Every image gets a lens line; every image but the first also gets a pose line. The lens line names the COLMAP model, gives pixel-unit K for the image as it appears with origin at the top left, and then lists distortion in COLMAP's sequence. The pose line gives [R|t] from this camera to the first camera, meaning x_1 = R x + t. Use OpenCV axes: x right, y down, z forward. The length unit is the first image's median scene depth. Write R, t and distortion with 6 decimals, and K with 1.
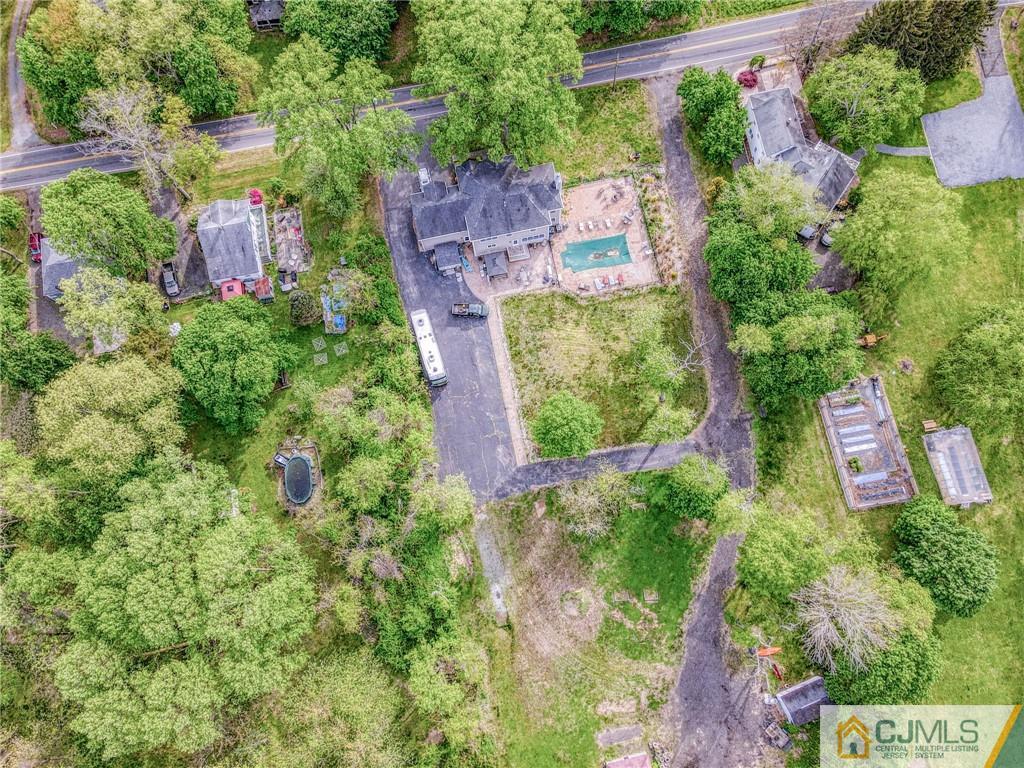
lens RADIAL K [[918.7, 0, 514.6], [0, 918.7, 383.8], [0, 0, 1]] dist [0.007179, 0.022176]
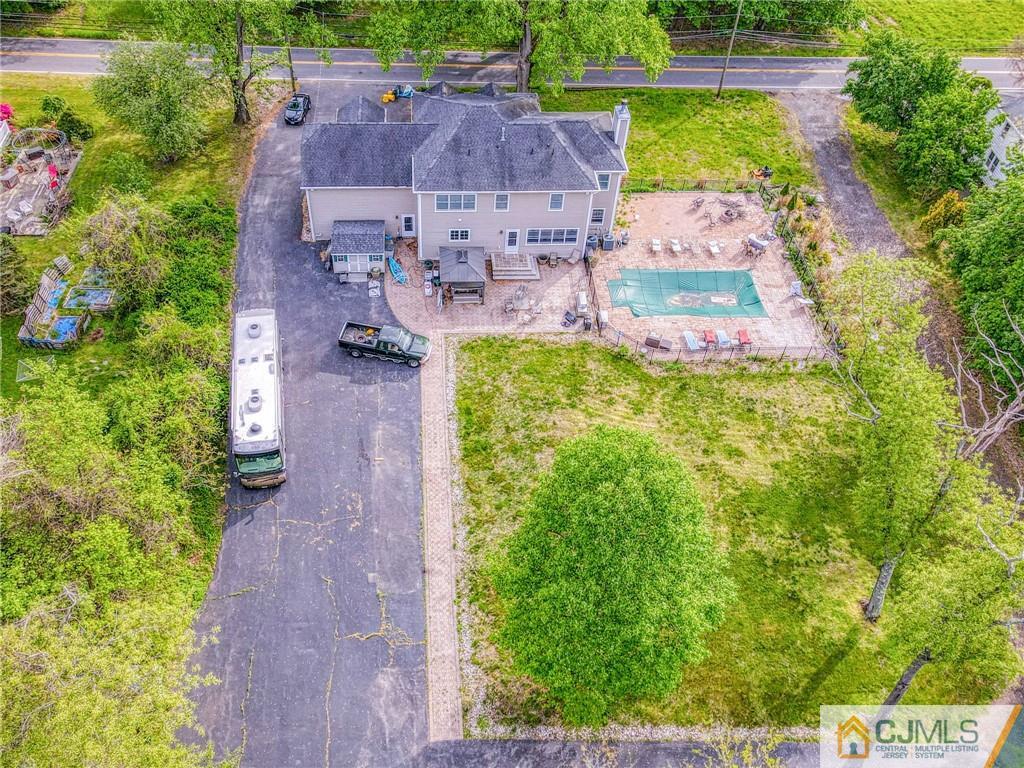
lens RADIAL K [[918.7, 0, 502.4], [0, 918.7, 383.1], [0, 0, 1]] dist [0.007179, 0.022176]
pose [[0.989112, 0.145130, -0.024383, 0.017259], [-0.137577, 0.853072, -0.503329, 0.135715], [-0.052247, 0.501204, 0.863751, 0.645742]]
